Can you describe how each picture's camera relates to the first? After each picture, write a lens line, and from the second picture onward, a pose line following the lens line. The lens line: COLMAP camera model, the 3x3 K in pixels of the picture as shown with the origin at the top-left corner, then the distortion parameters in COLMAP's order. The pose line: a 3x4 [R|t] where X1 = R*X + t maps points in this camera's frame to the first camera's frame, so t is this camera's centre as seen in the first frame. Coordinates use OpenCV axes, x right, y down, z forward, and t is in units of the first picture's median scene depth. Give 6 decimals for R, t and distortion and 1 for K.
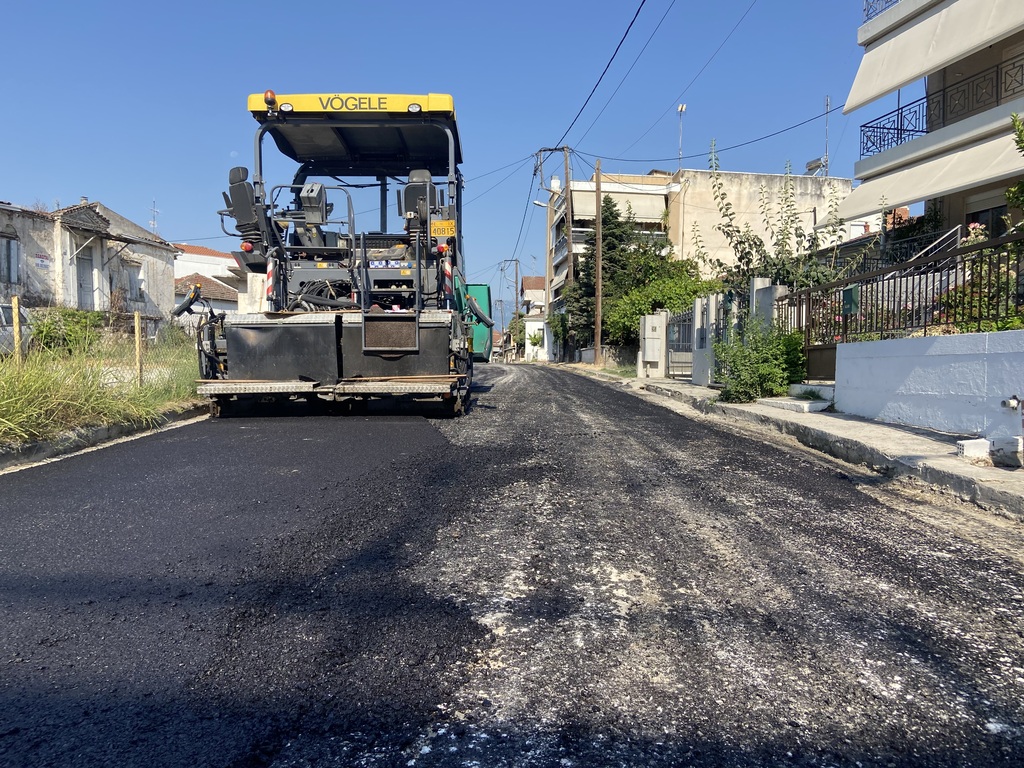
lens RADIAL K [[765.1, 0, 492.8], [0, 765.1, 384.7], [0, 0, 1]] dist [0.131613, -0.179875]
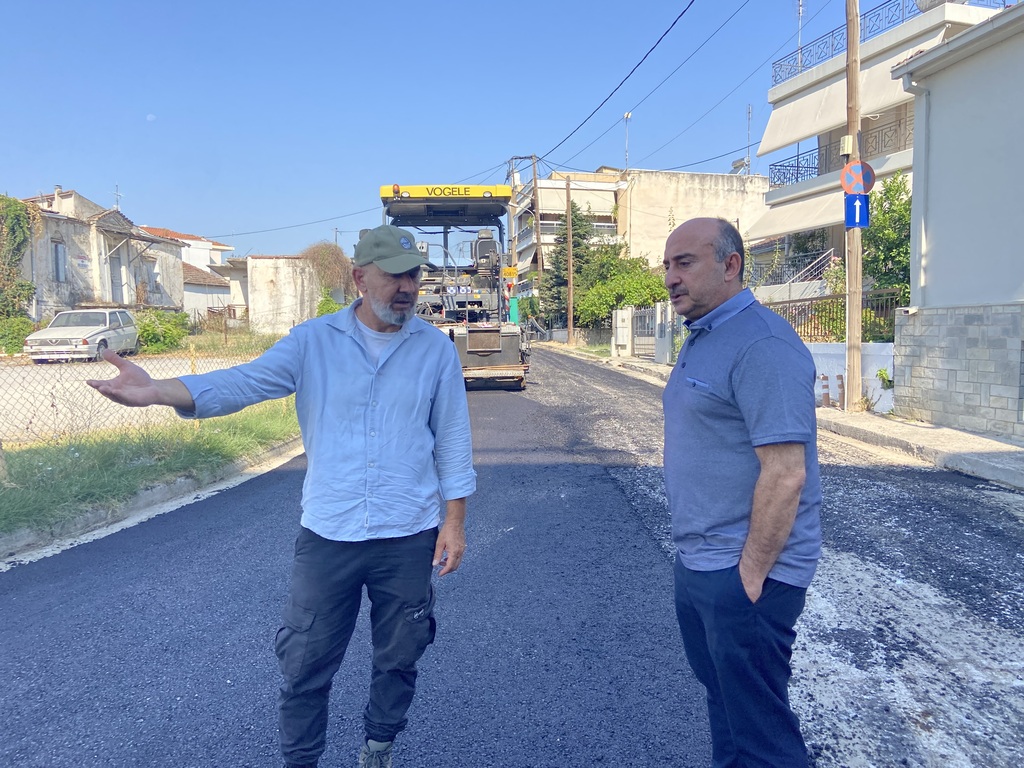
lens RADIAL K [[765.0, 0, 512.0], [0, 765.0, 384.0], [0, 0, 1]] dist [0.136575, -0.179041]
pose [[0.994573, -0.026160, 0.100701, -0.120283], [0.022284, 0.998974, 0.039425, -0.018350], [-0.101629, -0.036967, 0.994135, -0.313509]]
